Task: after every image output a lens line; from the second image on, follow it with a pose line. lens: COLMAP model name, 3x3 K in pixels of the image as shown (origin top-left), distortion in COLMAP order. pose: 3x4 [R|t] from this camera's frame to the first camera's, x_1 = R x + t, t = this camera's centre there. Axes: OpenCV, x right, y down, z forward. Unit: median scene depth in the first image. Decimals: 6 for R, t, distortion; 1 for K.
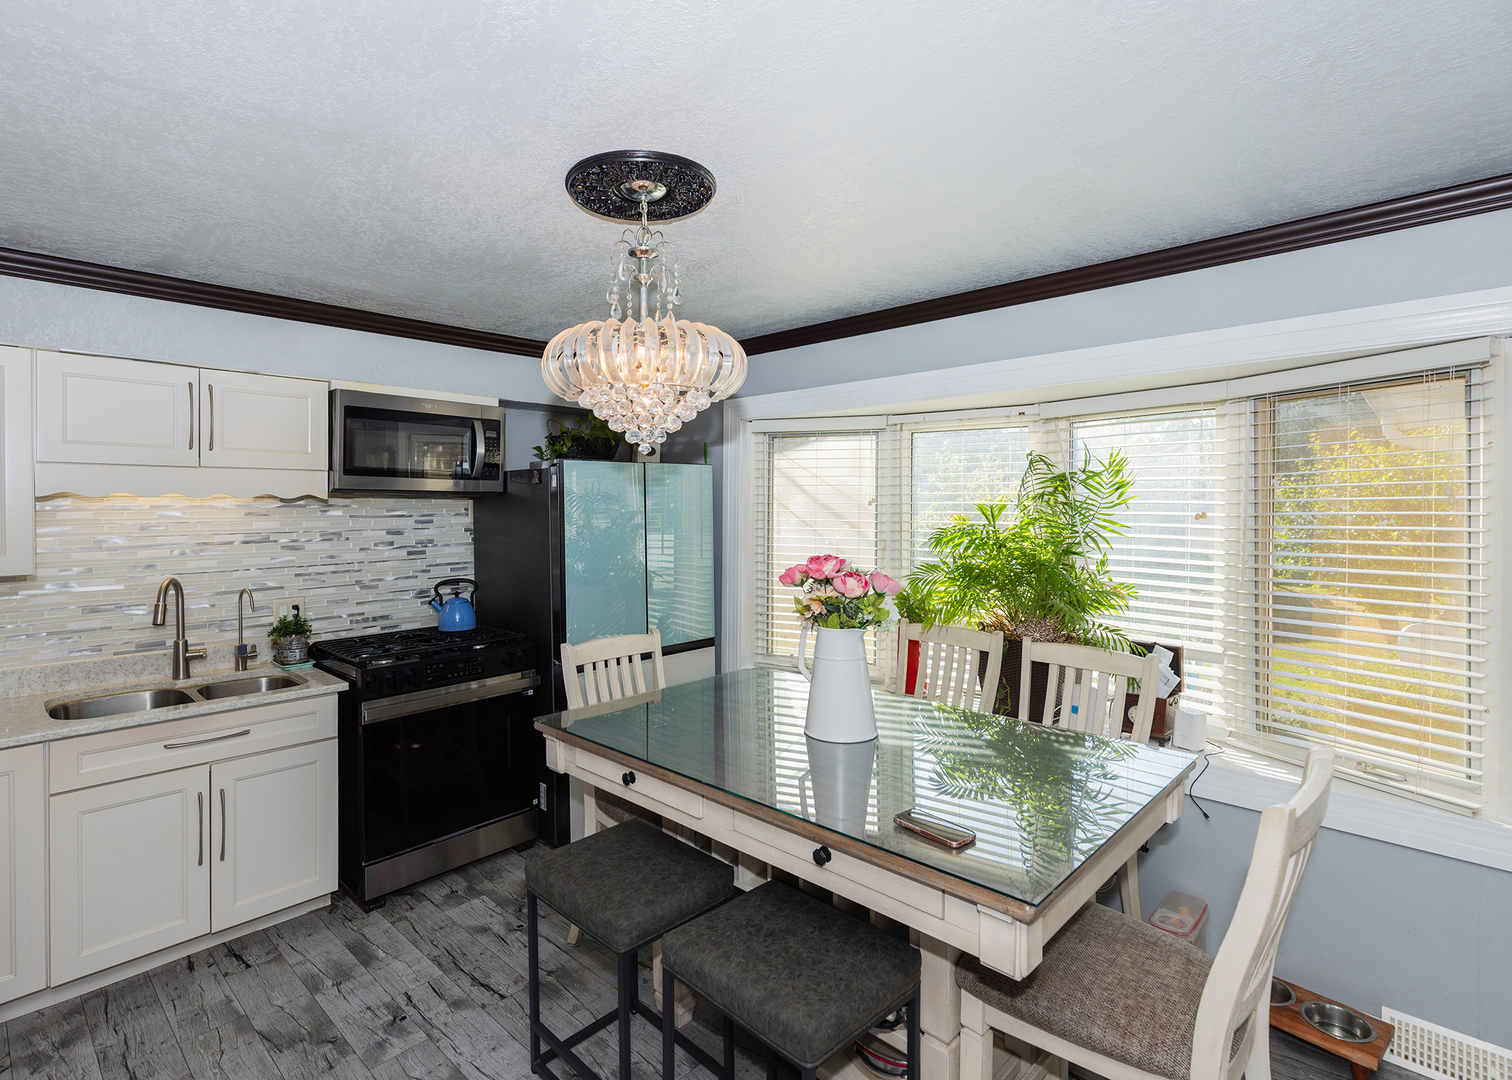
lens RADIAL K [[755.9, 0, 704.4], [0, 755.9, 518.7], [0, 0, 1]] dist [0.006345, -0.000113]
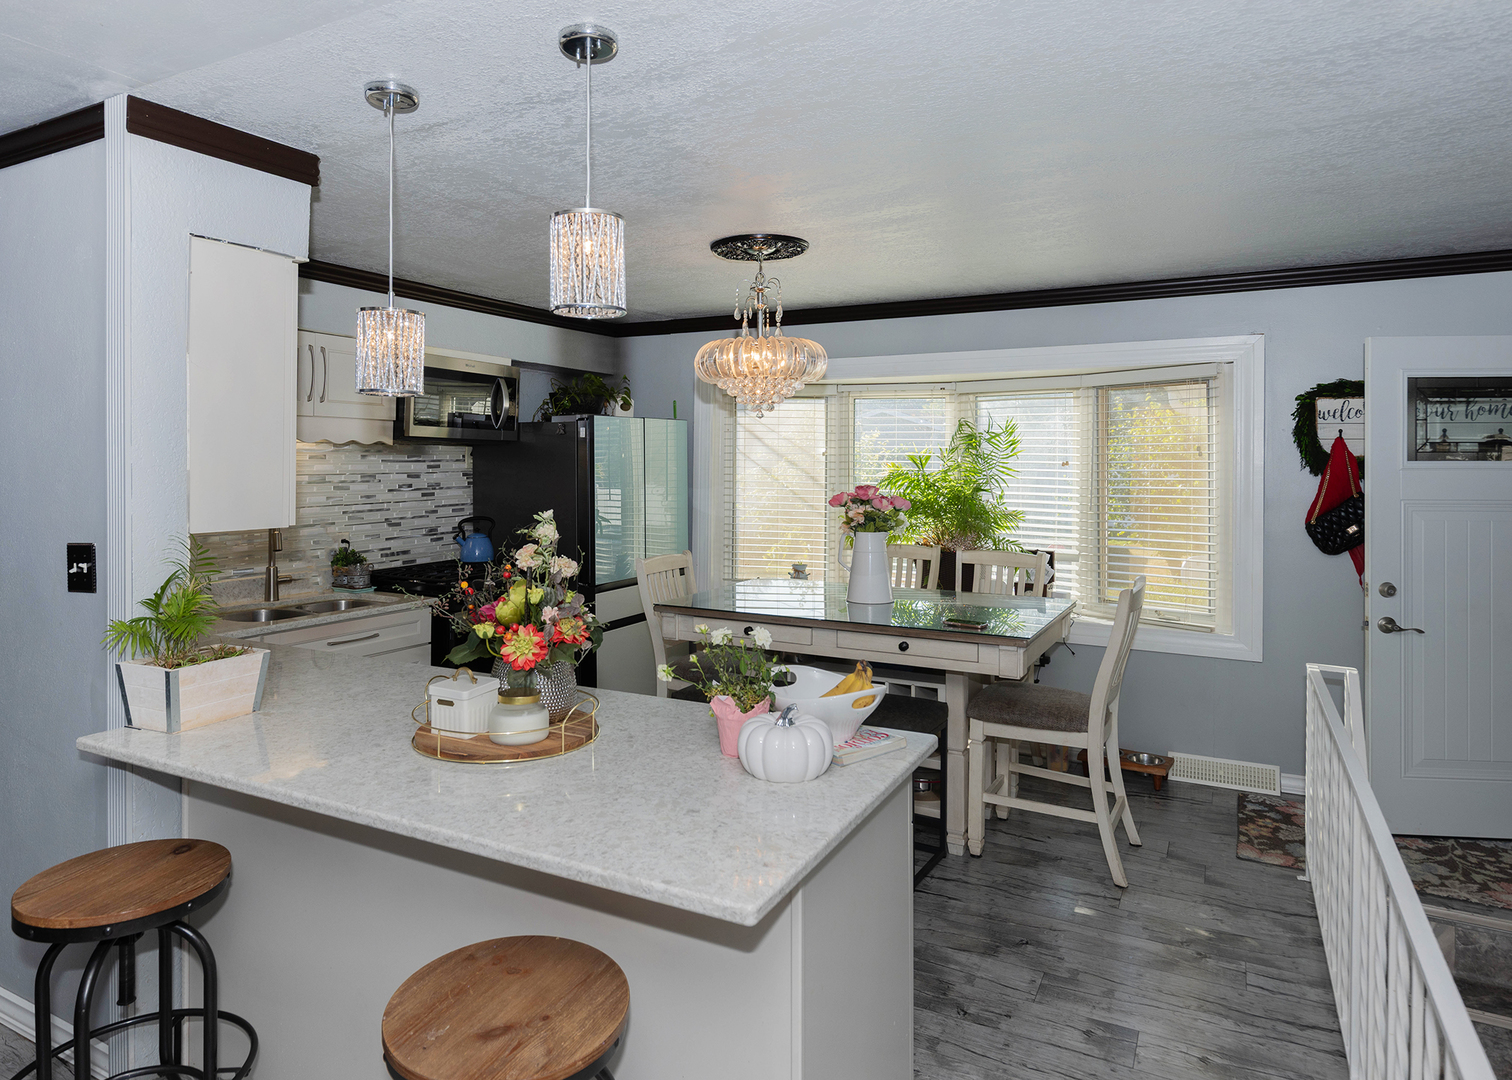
lens RADIAL K [[949.6, 0, 655.1], [0, 949.6, 465.8], [0, 0, 1]] dist [-0.000428, 0.001429]
pose [[0.973630, 0.008038, 0.227993, -0.474317], [-0.005476, 0.999915, -0.011867, 0.022483], [-0.228069, 0.010305, 0.973590, -0.543132]]
